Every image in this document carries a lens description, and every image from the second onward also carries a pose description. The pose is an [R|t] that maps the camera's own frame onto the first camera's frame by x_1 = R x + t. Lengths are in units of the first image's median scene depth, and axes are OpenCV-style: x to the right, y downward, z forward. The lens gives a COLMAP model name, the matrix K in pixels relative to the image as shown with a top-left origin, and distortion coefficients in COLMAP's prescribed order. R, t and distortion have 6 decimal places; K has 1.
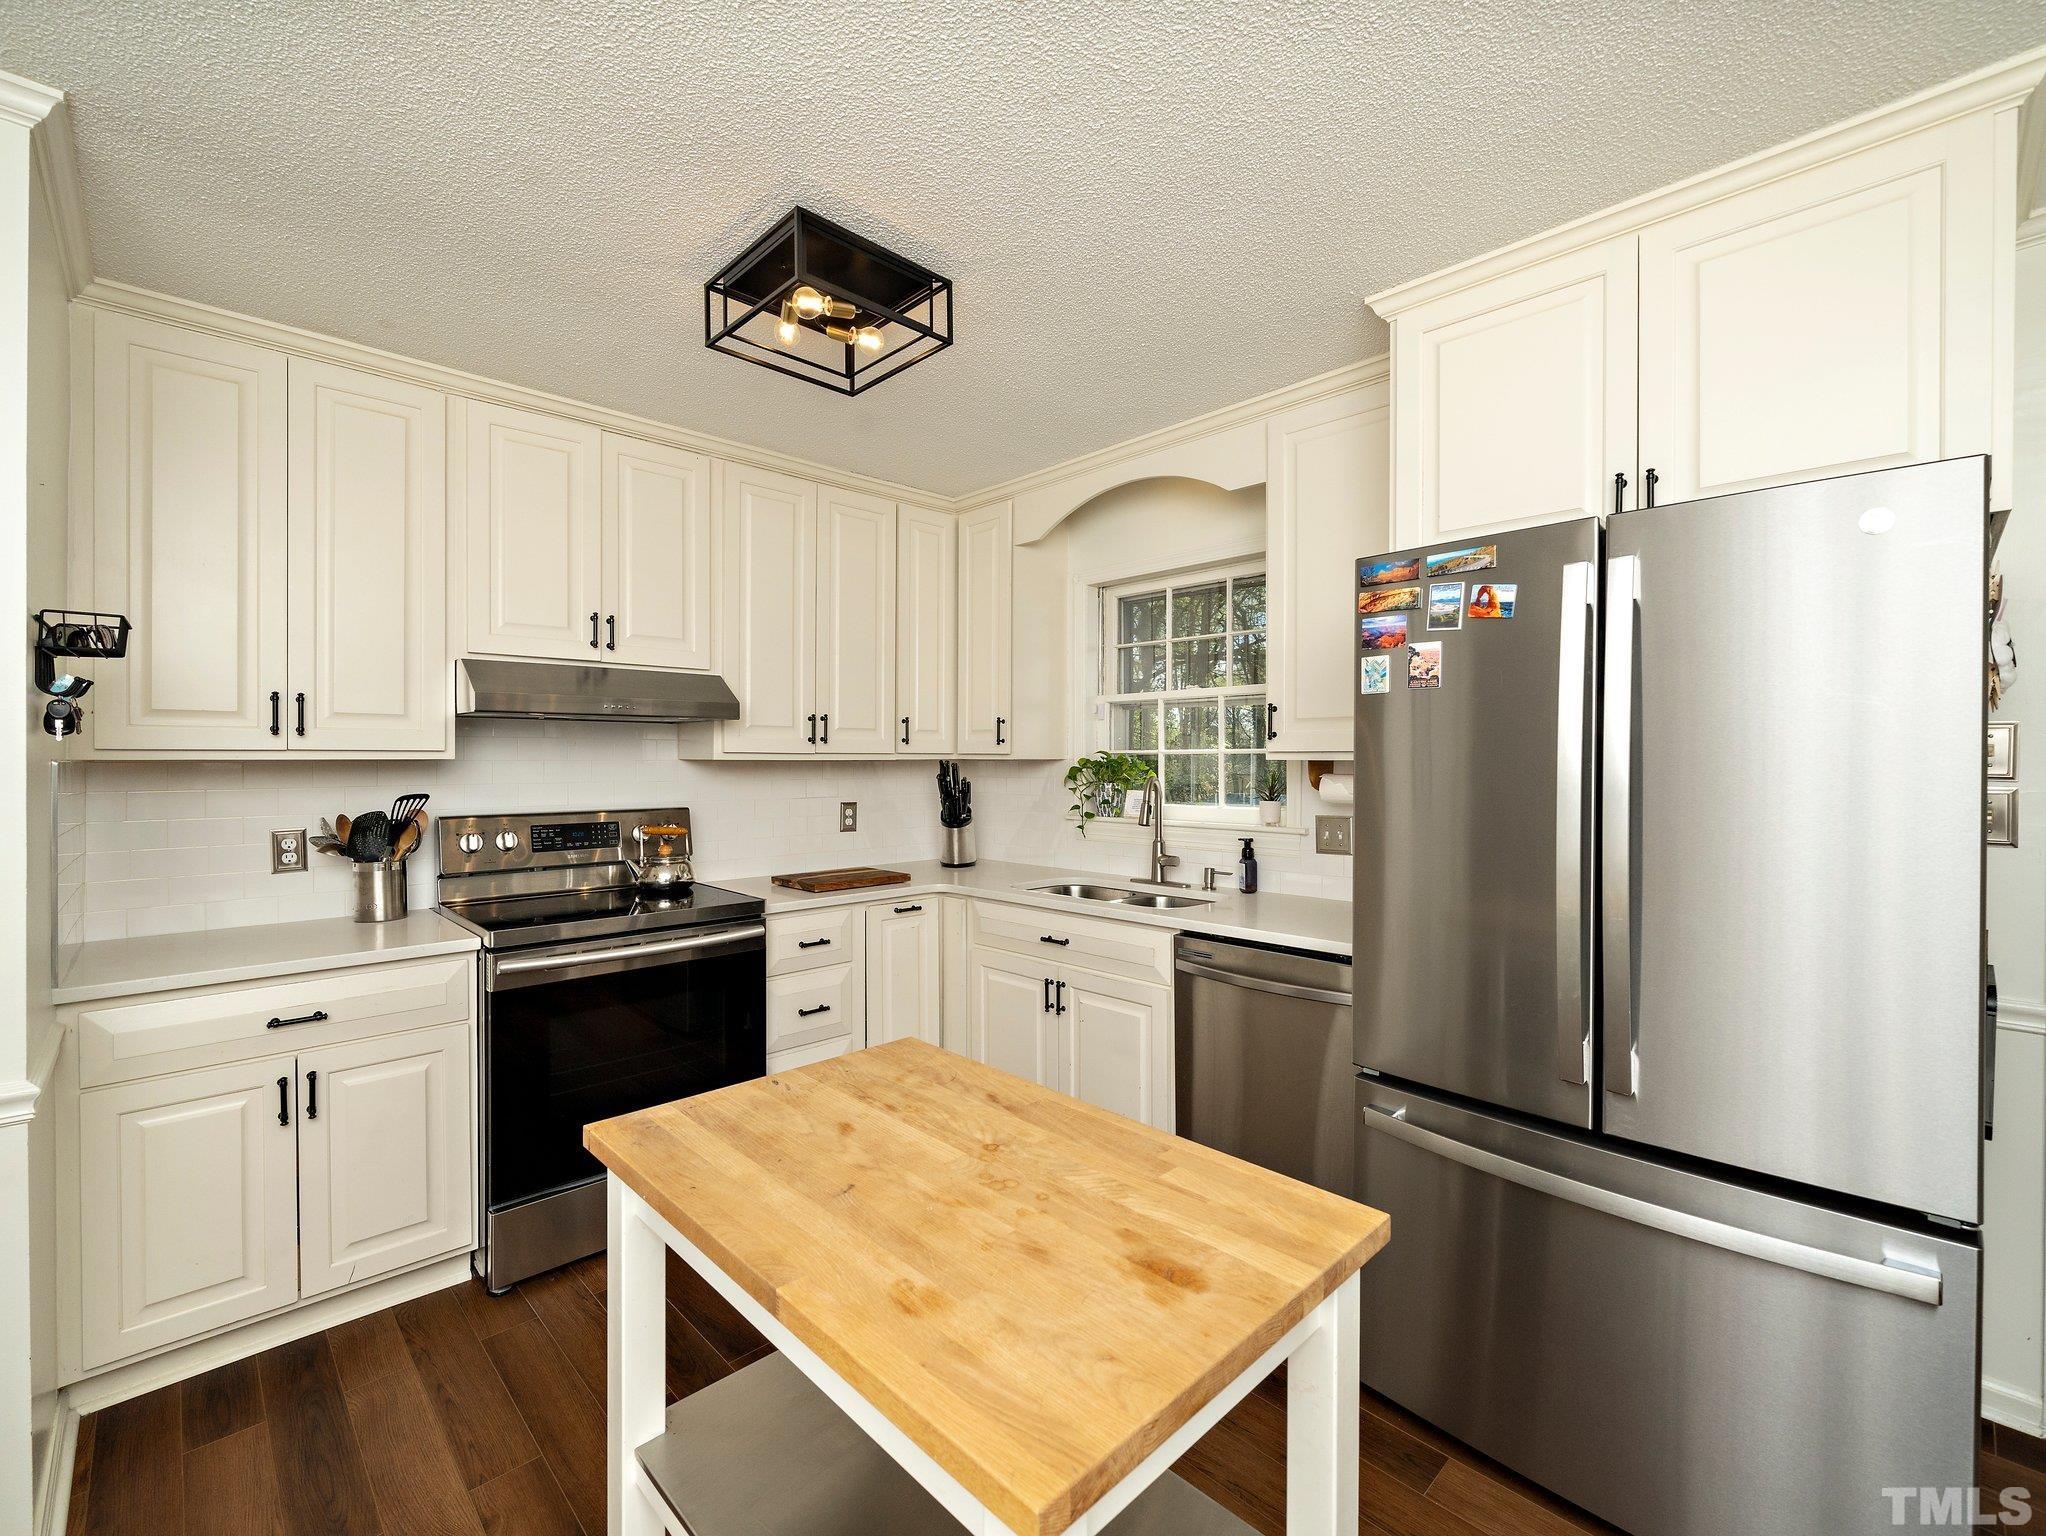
lens RADIAL K [[886.0, 0, 1023.0], [0, 886.0, 768.0], [0, 0, 1]] dist [-0.002255, -0.000154]
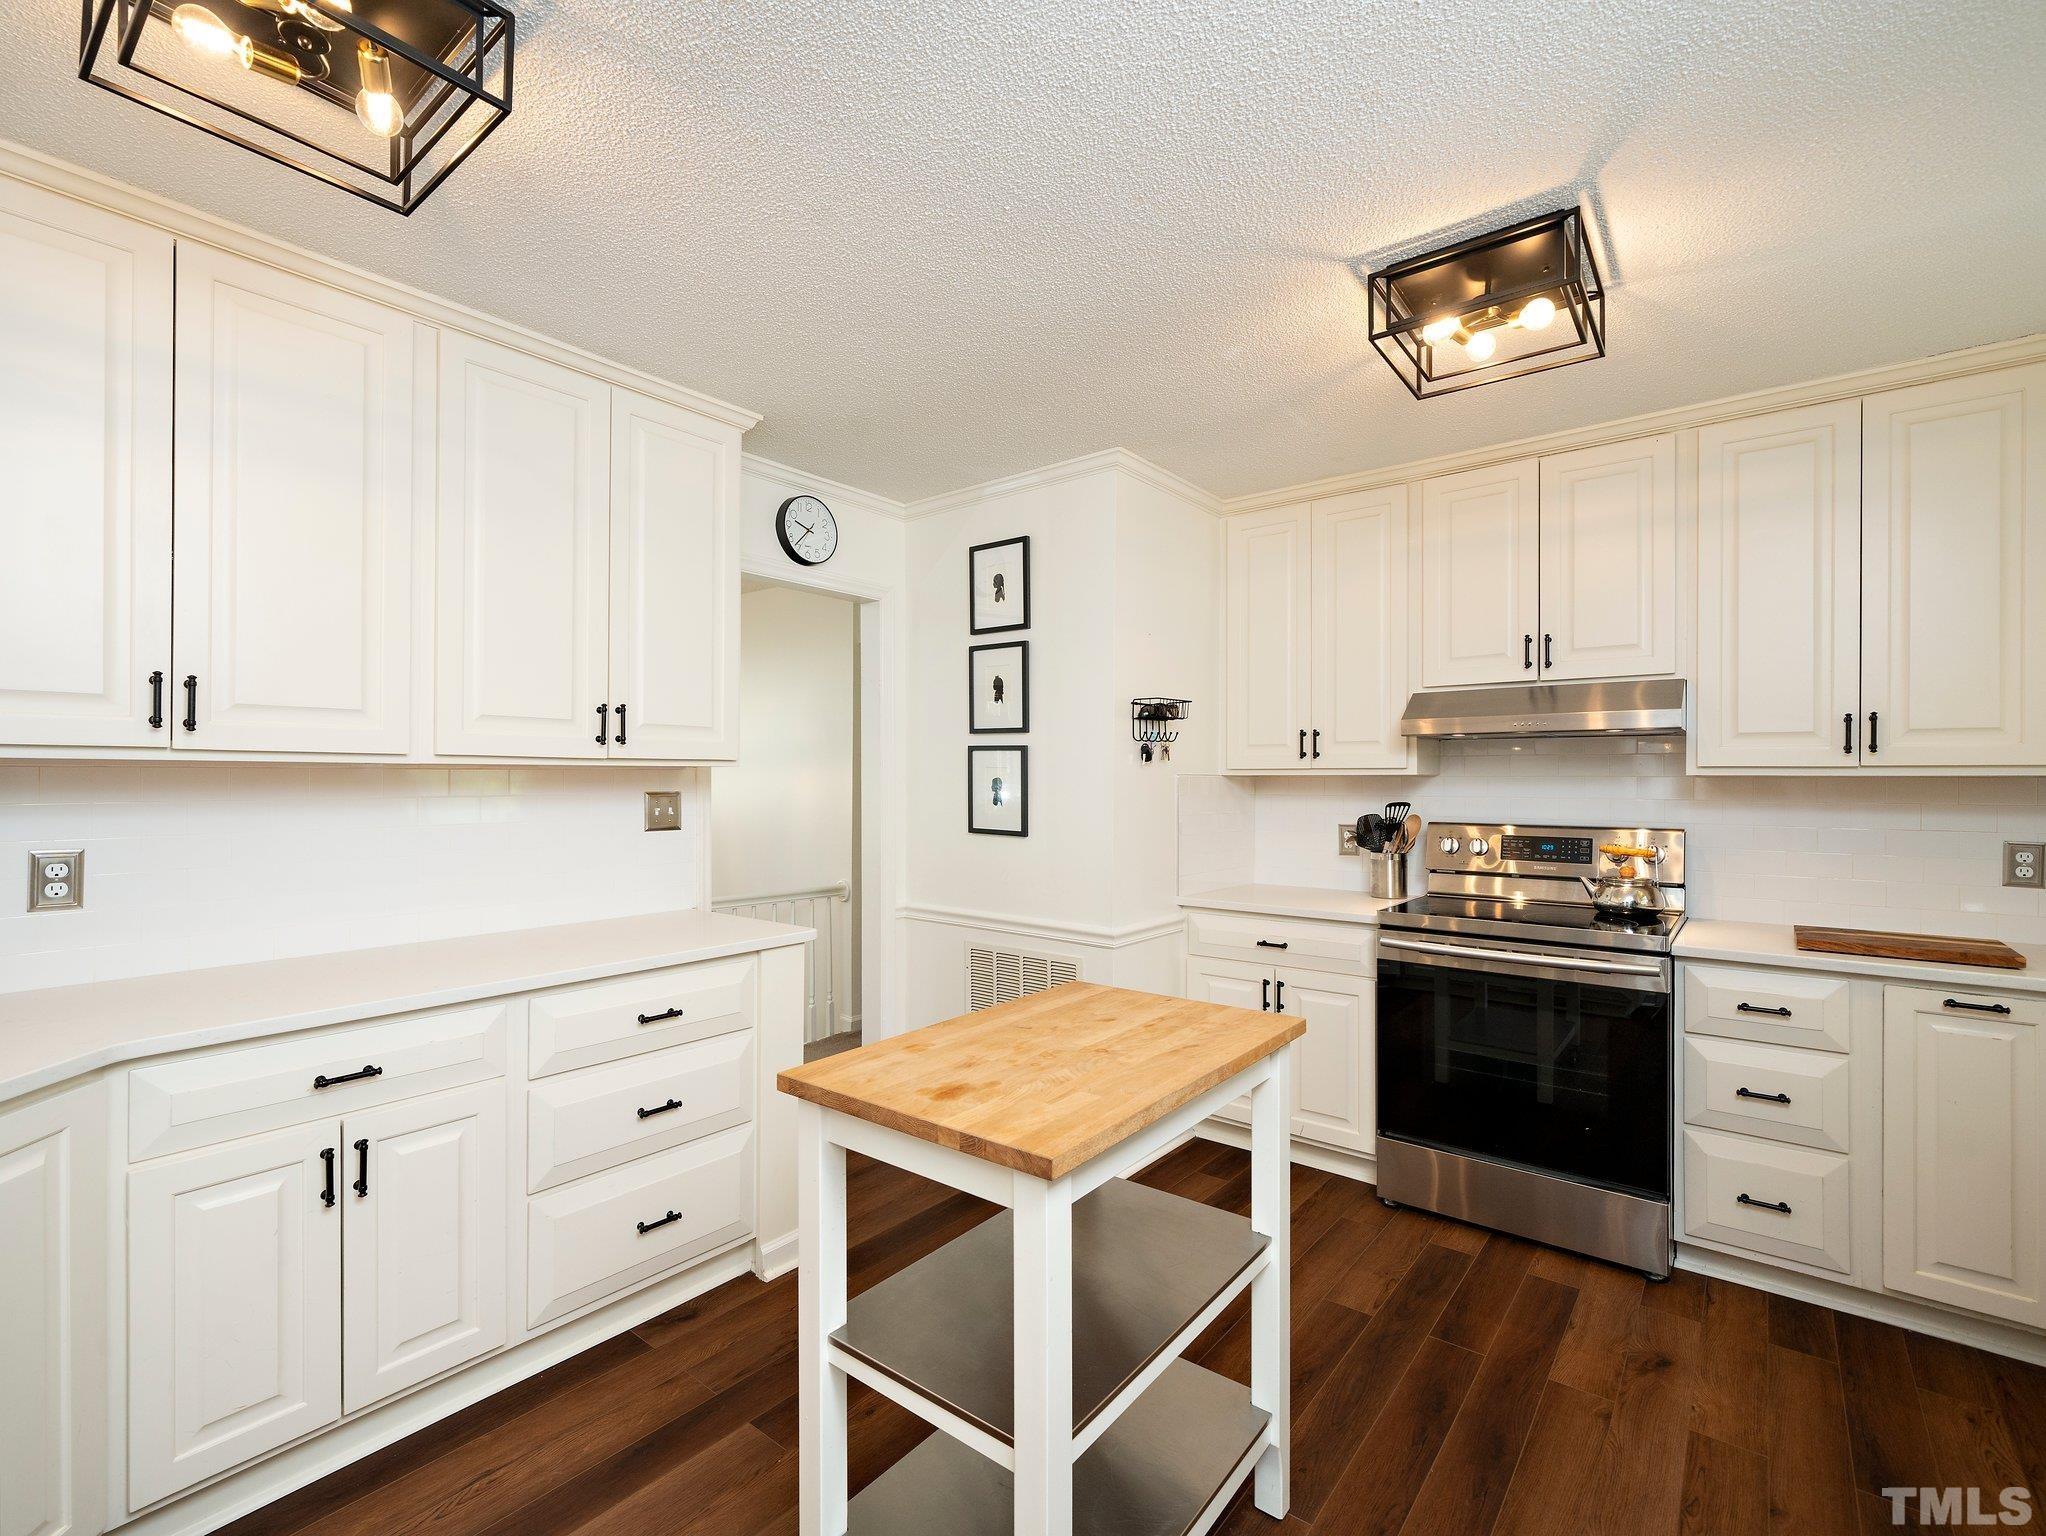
lens RADIAL K [[931.4, 0, 1023.0], [0, 931.4, 768.0], [0, 0, 1]] dist [0.000496, 0.000012]
pose [[0.134427, -0.011462, -0.990857, 1.143036], [-0.011665, 0.999846, -0.013148, 0.008543], [0.990855, 0.013326, 0.134273, 0.560522]]
